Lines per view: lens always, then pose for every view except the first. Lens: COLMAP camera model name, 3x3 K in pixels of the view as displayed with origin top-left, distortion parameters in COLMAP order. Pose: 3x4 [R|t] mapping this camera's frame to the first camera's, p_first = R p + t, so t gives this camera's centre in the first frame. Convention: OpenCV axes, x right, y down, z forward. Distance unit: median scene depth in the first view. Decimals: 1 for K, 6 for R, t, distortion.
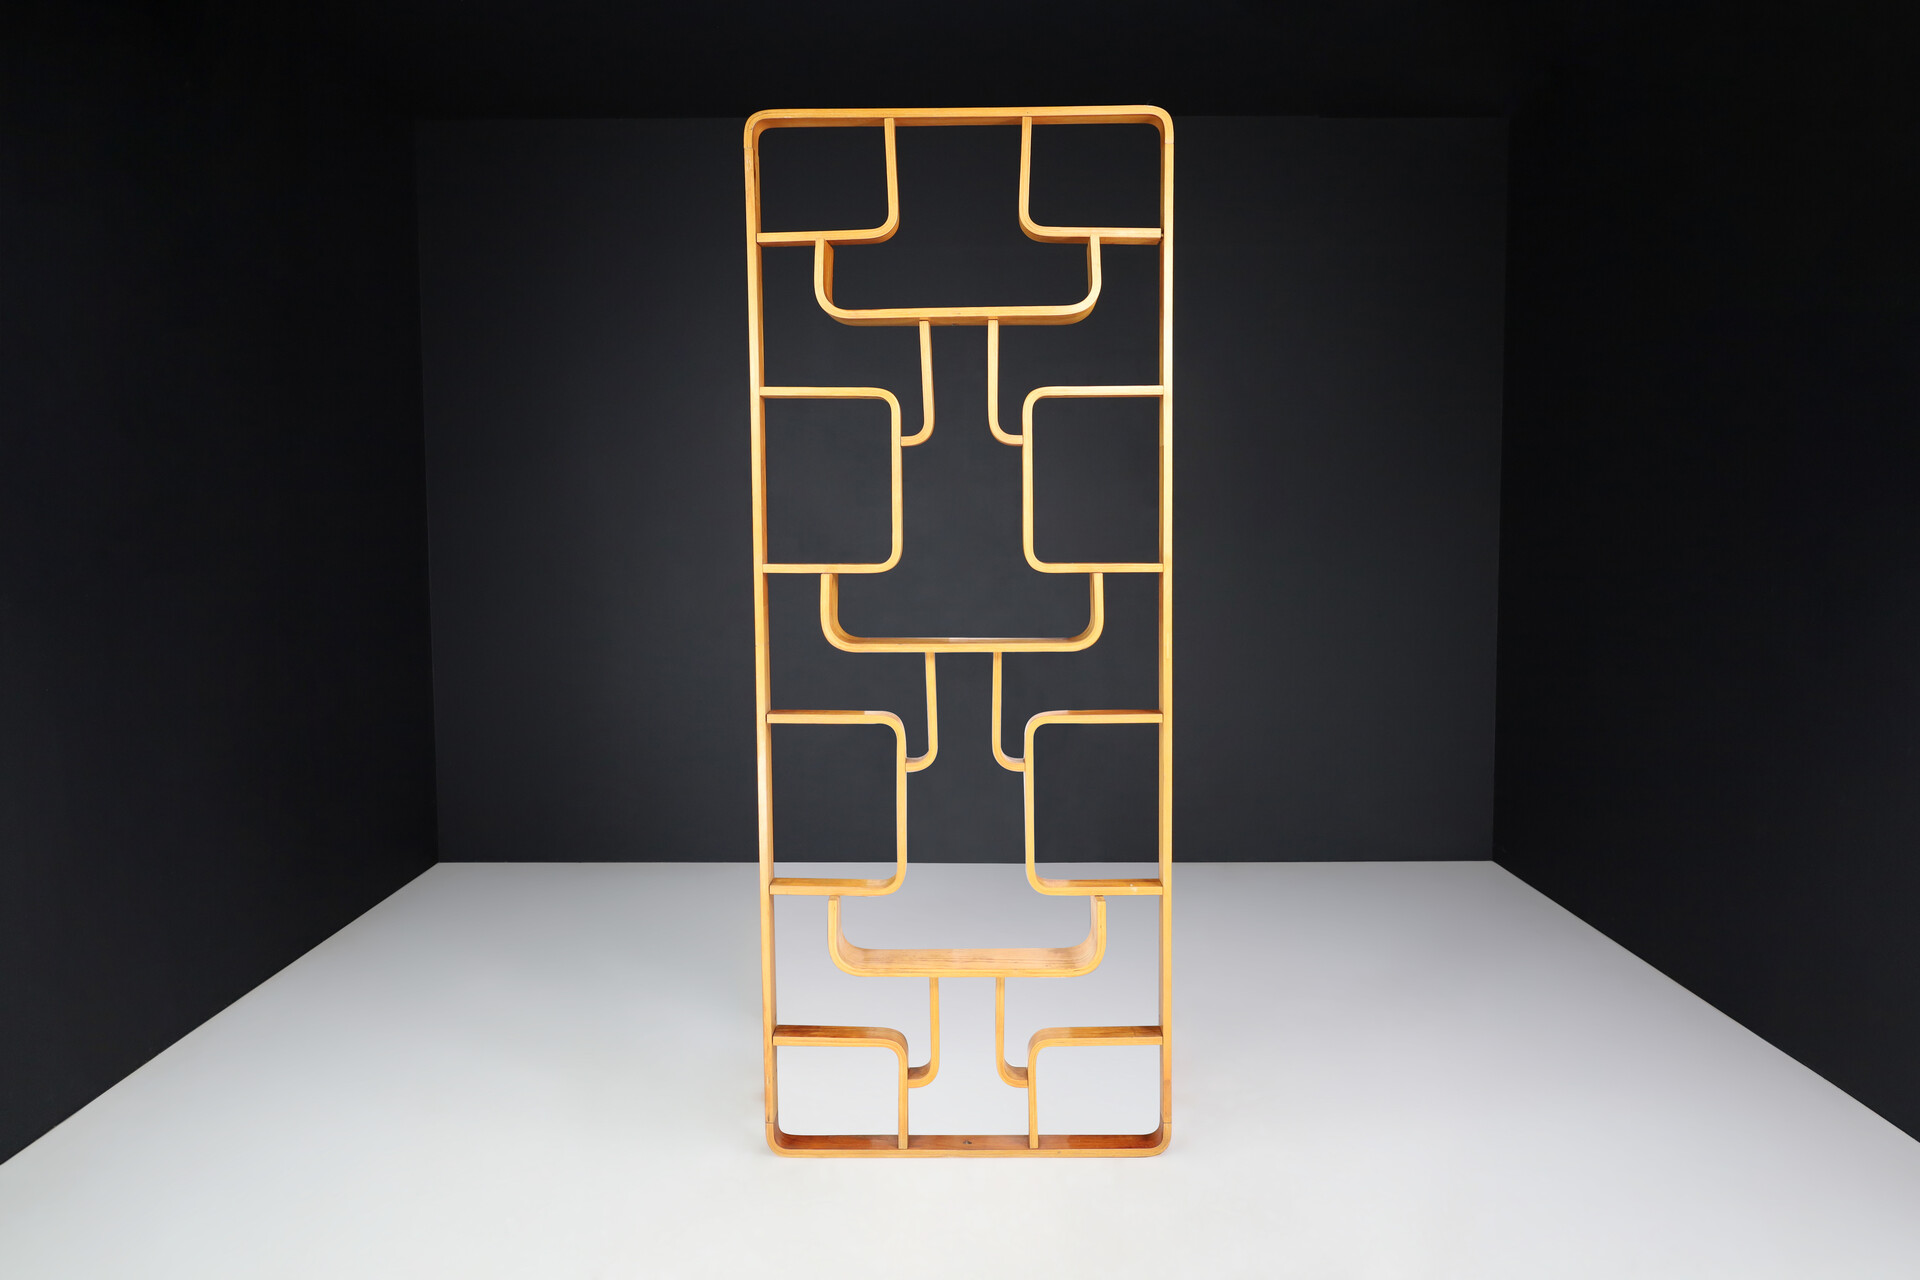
lens RADIAL K [[1495.5, 0, 970.5], [0, 1495.5, 620.7], [0, 0, 1]] dist [0.005149, 0.000999]
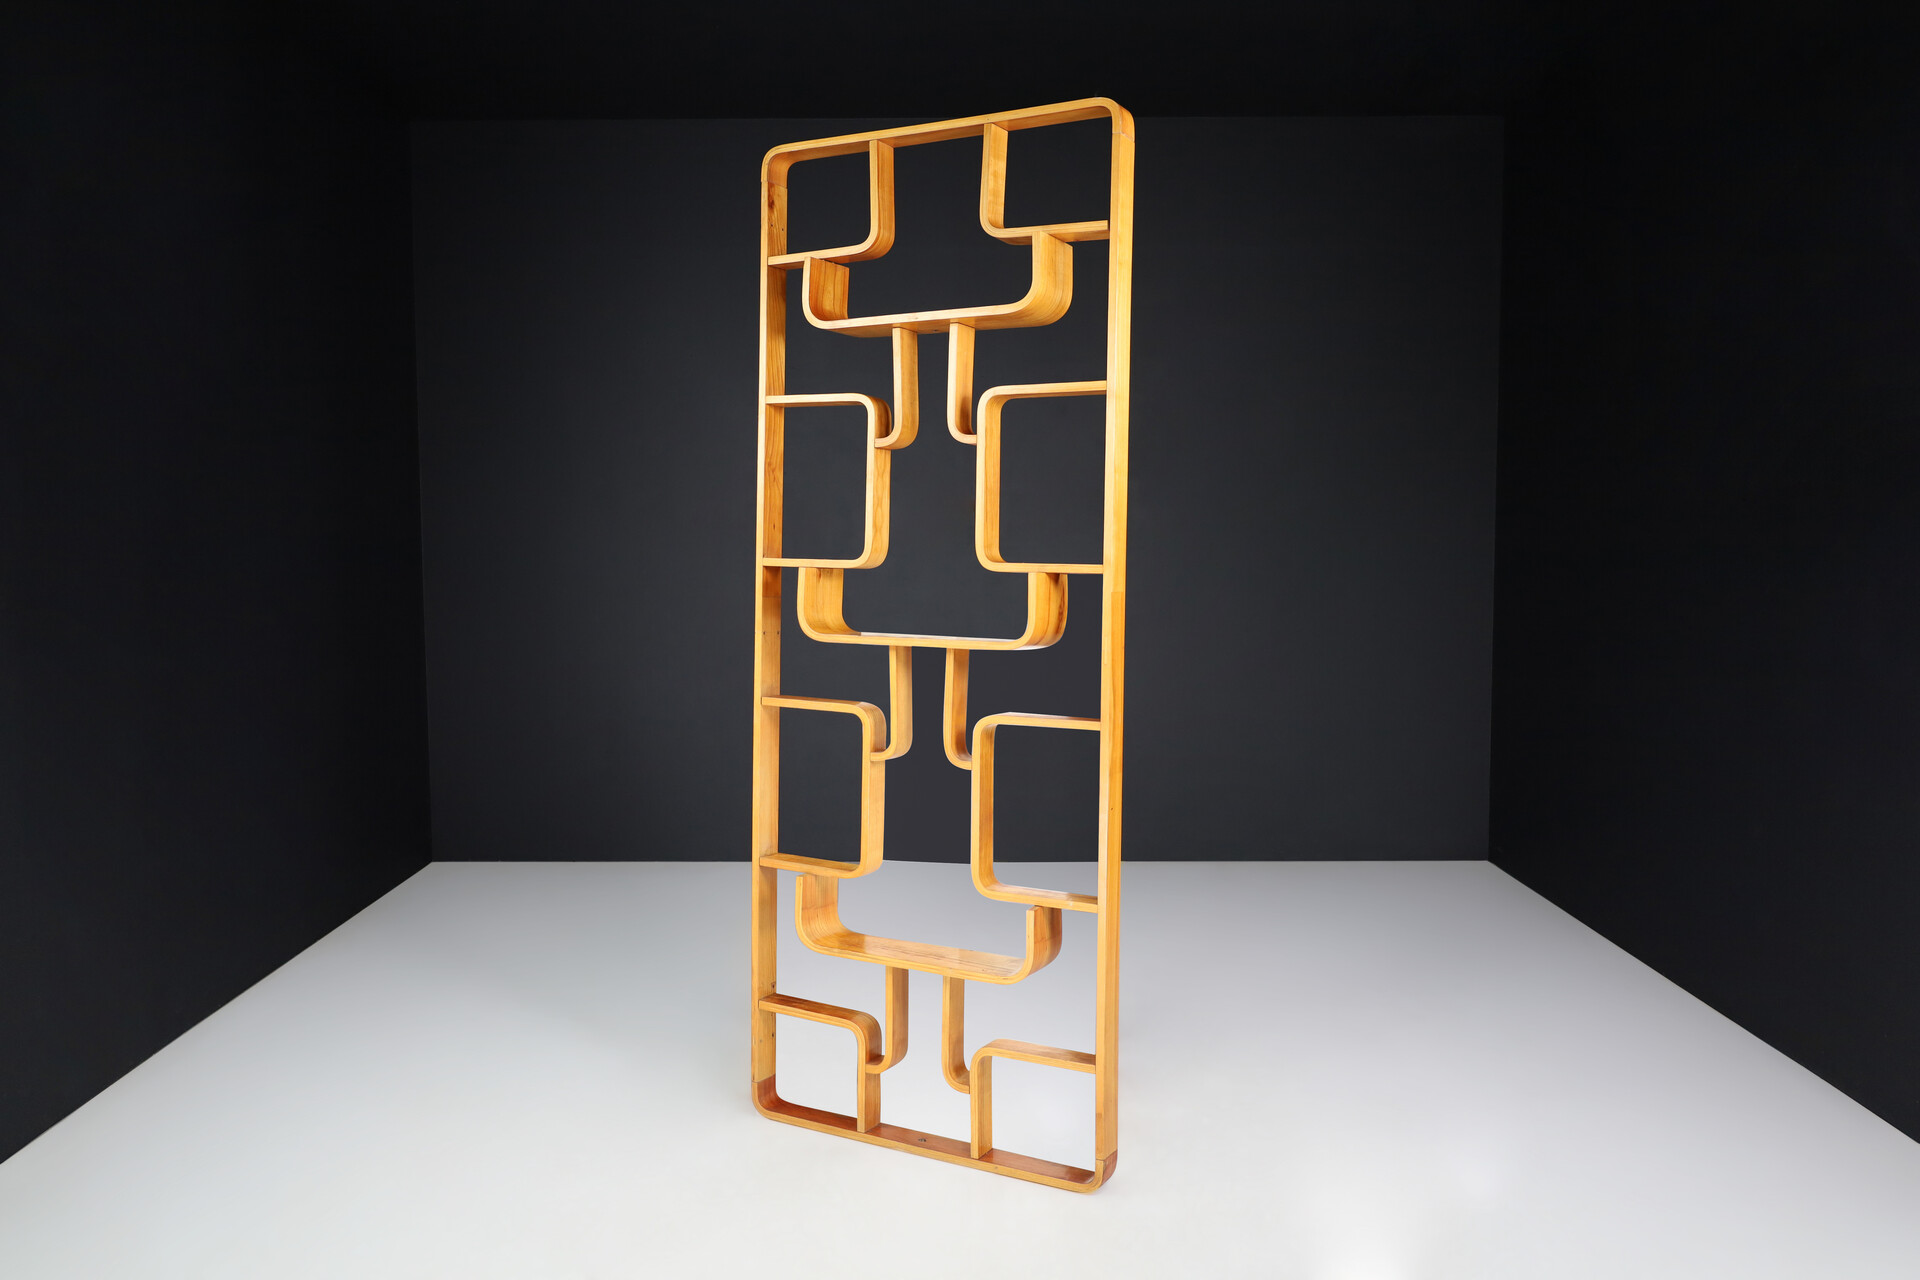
lens RADIAL K [[1495.5, 0, 970.5], [0, 1495.5, 620.7], [0, 0, 1]] dist [0.005149, 0.000999]
pose [[0.883577, 0.039056, -0.466655, 0.499263], [-0.065117, 0.997082, -0.039845, 0.041377], [0.463737, 0.065593, 0.883542, 0.111028]]
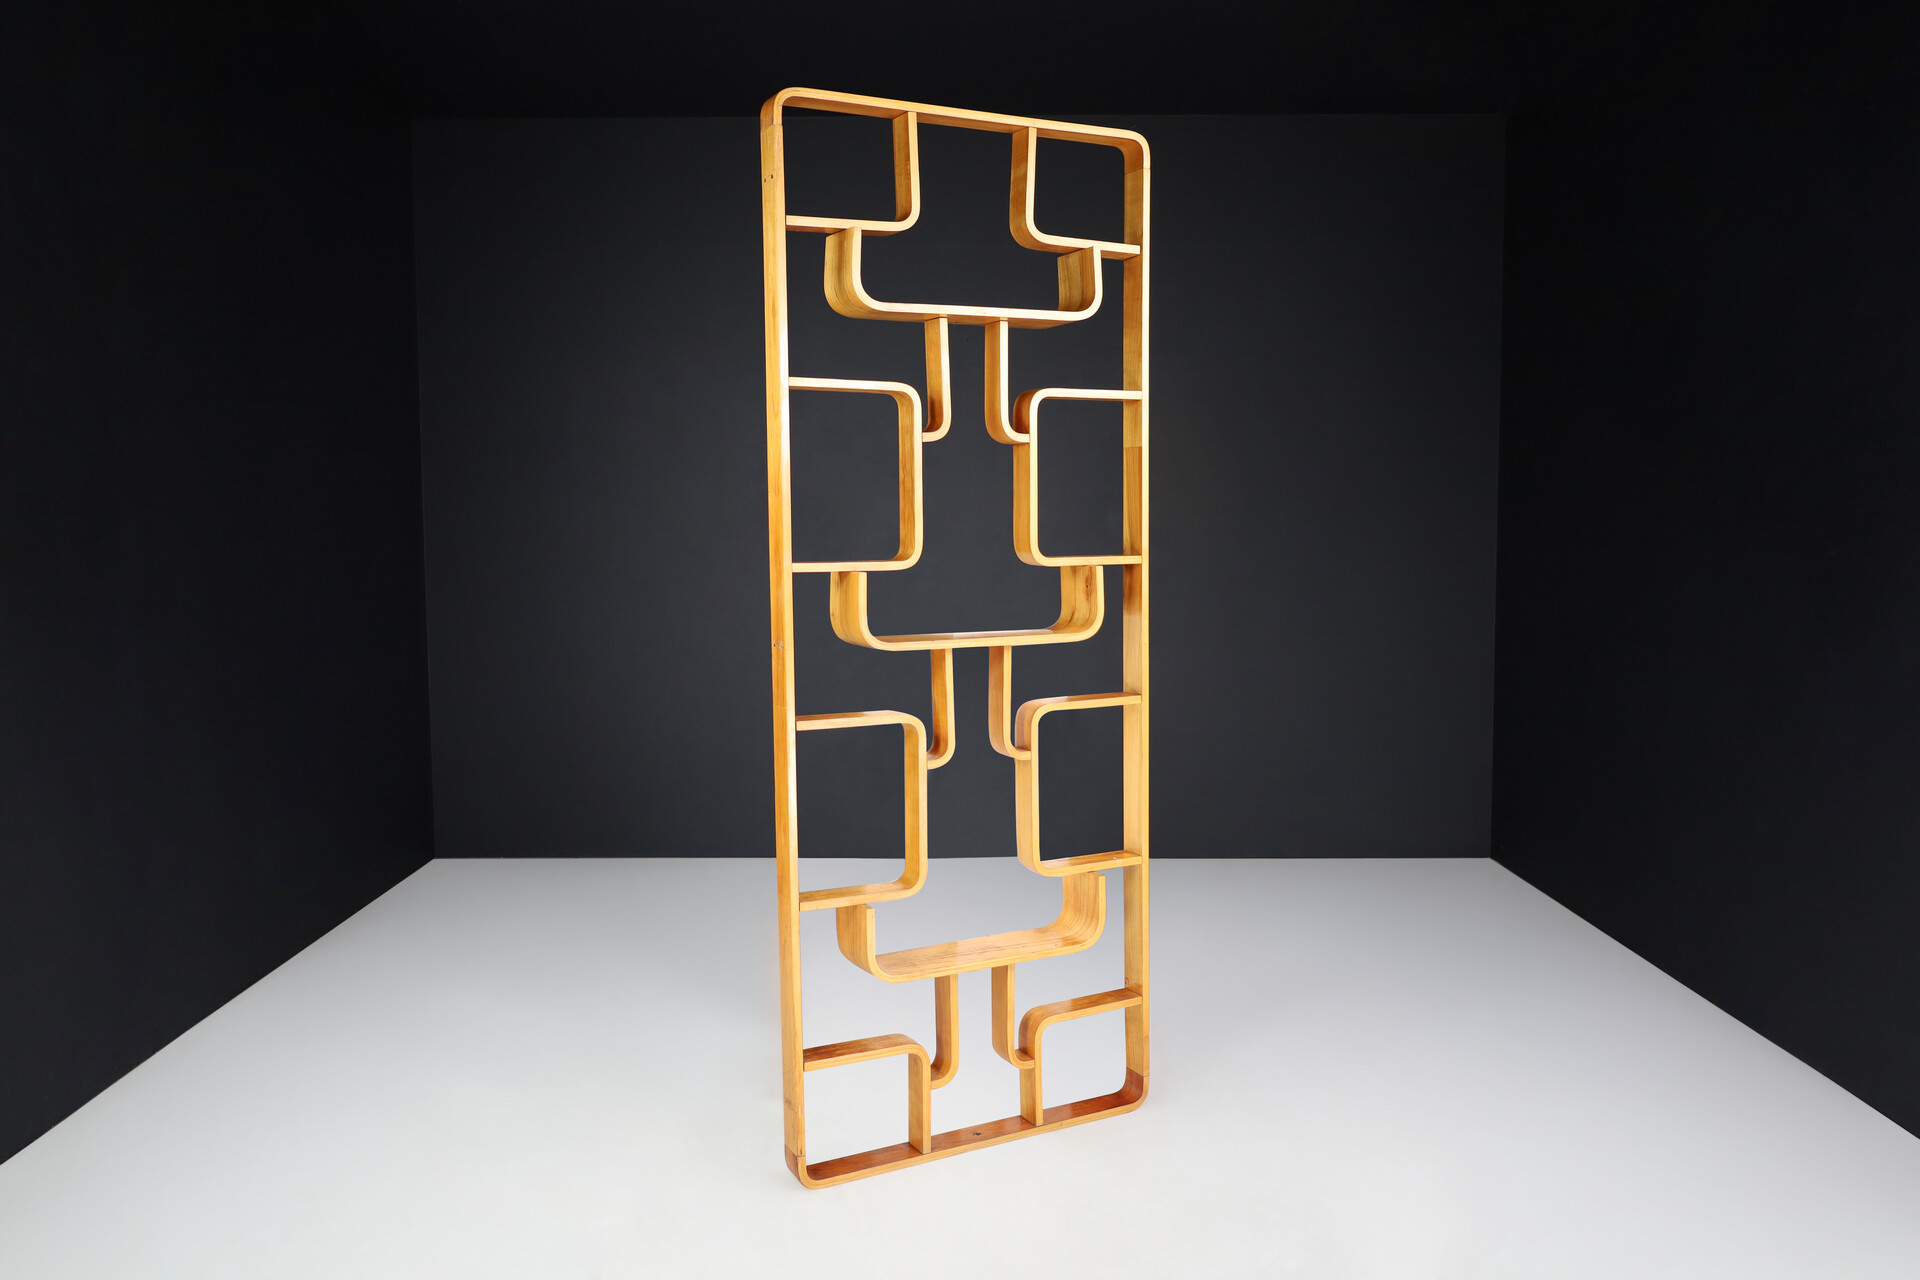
lens RADIAL K [[1495.5, 0, 970.5], [0, 1495.5, 620.7], [0, 0, 1]] dist [0.005149, 0.000999]
pose [[0.874397, -0.038662, 0.483668, -0.498805], [0.045016, 0.998985, -0.001528, 0.005000], [-0.483119, 0.023108, 0.875250, 0.114920]]
